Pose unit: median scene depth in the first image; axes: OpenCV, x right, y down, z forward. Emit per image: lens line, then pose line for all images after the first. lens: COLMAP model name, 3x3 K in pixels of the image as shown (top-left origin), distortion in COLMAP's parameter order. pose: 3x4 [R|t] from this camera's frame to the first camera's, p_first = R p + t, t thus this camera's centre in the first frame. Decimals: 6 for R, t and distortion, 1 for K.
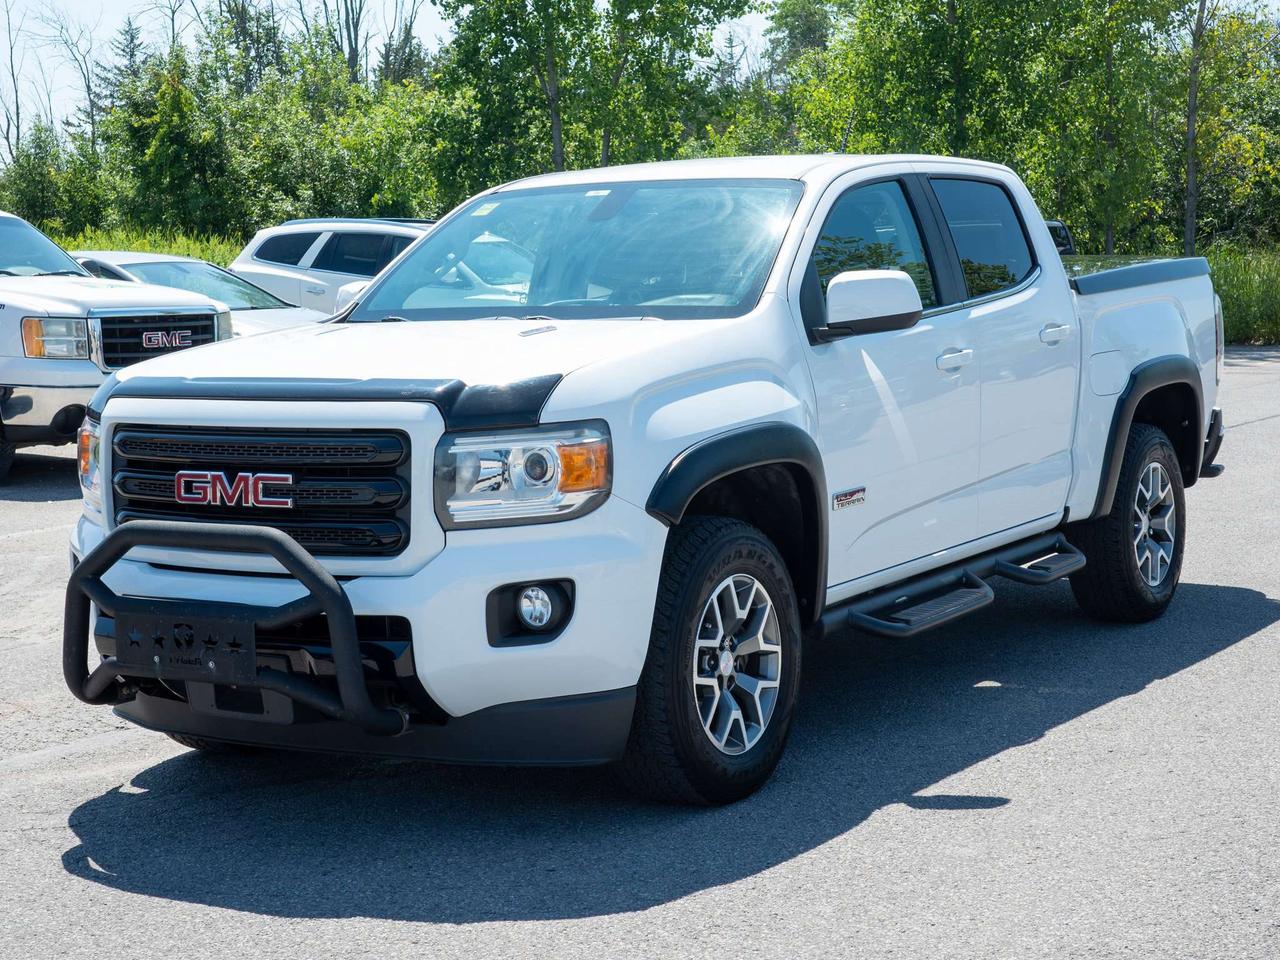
lens RADIAL K [[2233.8, 0, 640.0], [0, 2233.8, 480.0], [0, 0, 1]] dist [0.031879, 0.016888]
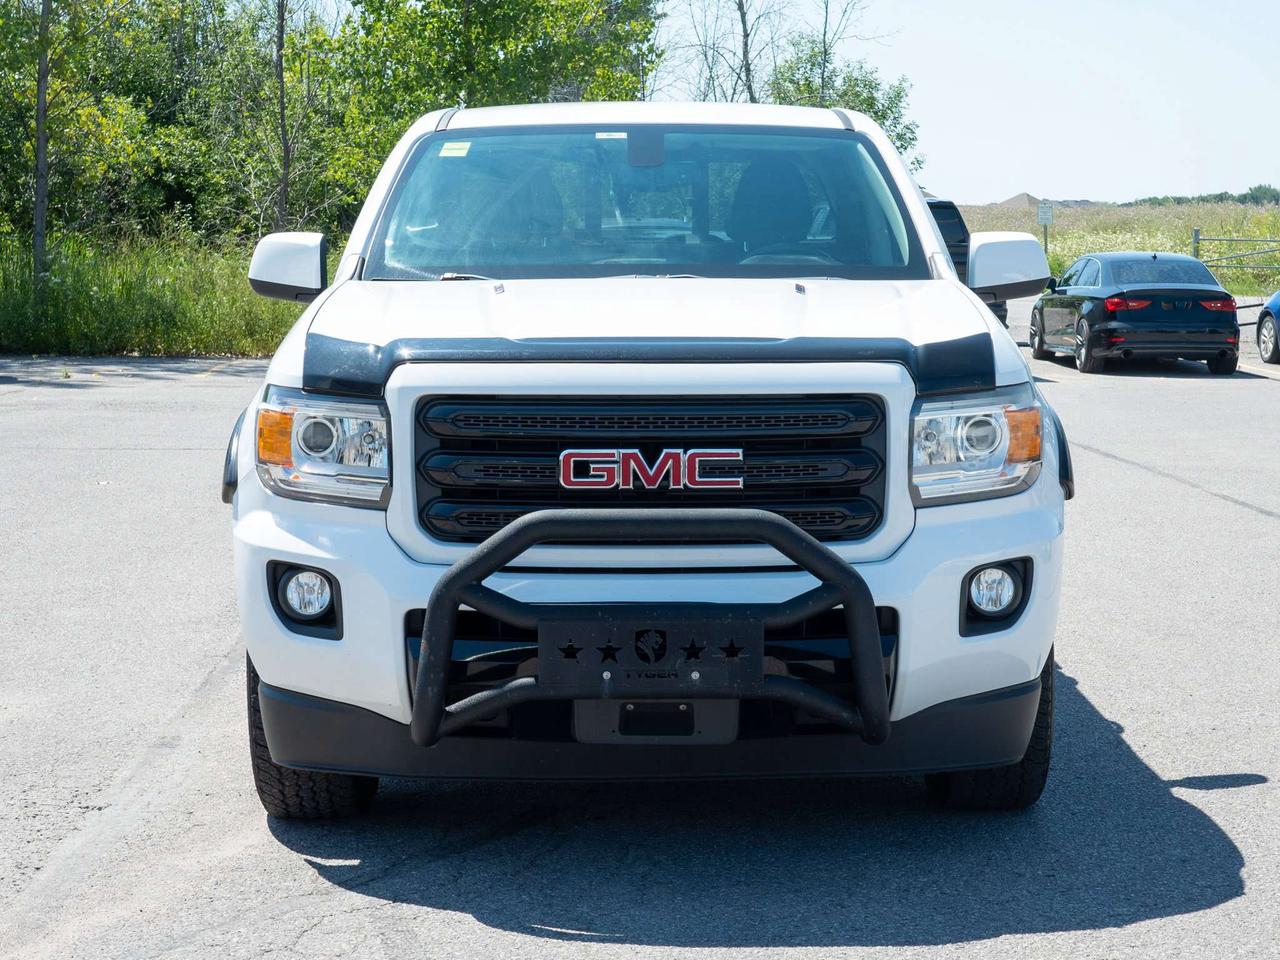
lens RADIAL K [[2761.0, 0, 640.0], [0, 2761.0, 480.0], [0, 0, 1]] dist [-0.033029, -0.002668]
pose [[0.846007, -0.022369, 0.532703, -0.749594], [0.031494, 0.999472, -0.008047, 0.016549], [-0.532241, 0.023584, 0.846264, 0.130168]]
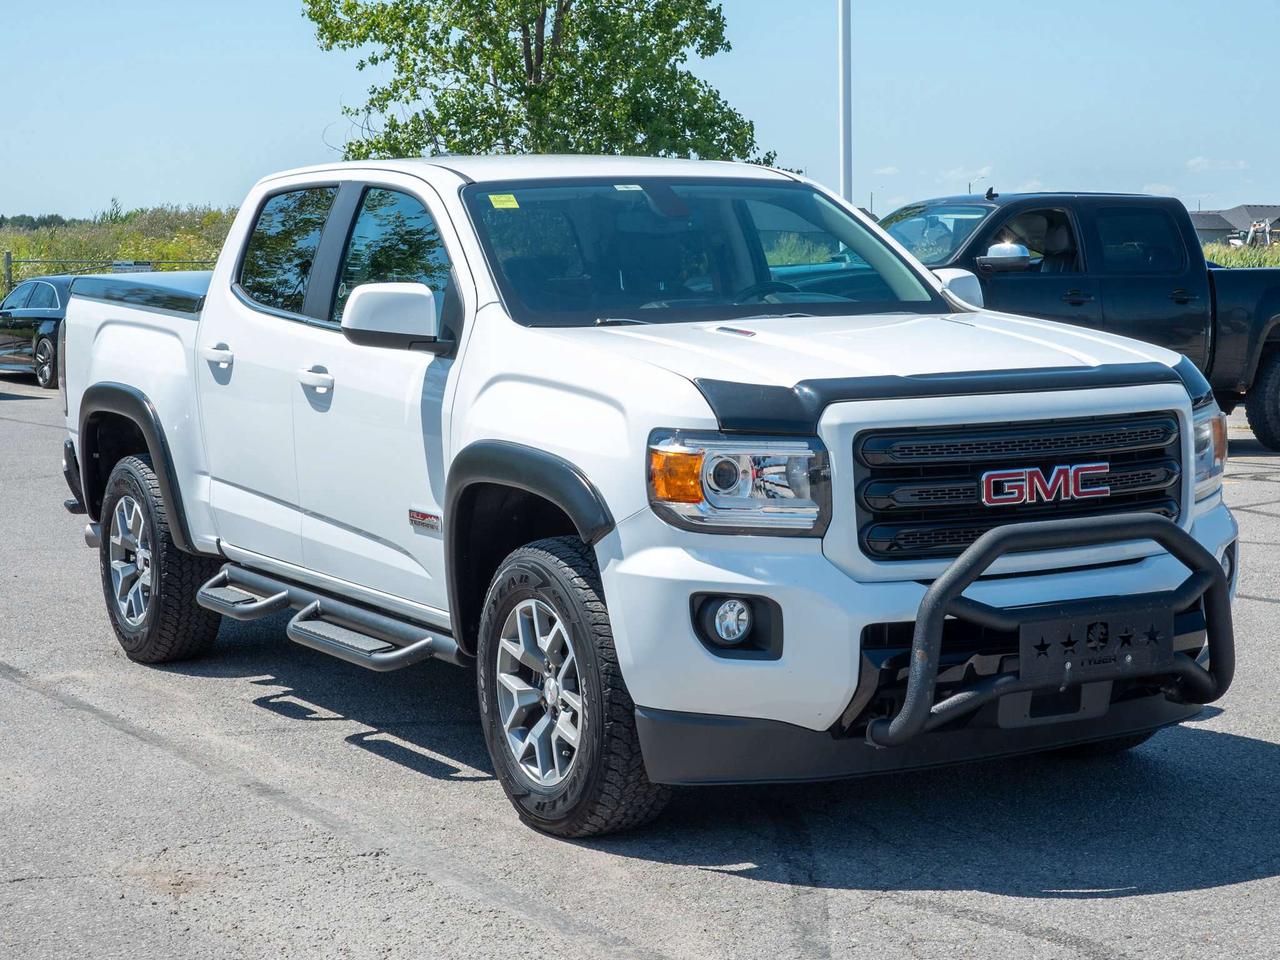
lens RADIAL K [[2514.2, 0, 640.0], [0, 2514.2, 480.0], [0, 0, 1]] dist [0.011361, 0.110936]
pose [[0.477374, -0.065469, 0.876258, -1.235708], [0.090932, 0.995547, 0.024843, -0.041331], [-0.873983, 0.067821, 0.481201, 0.643336]]
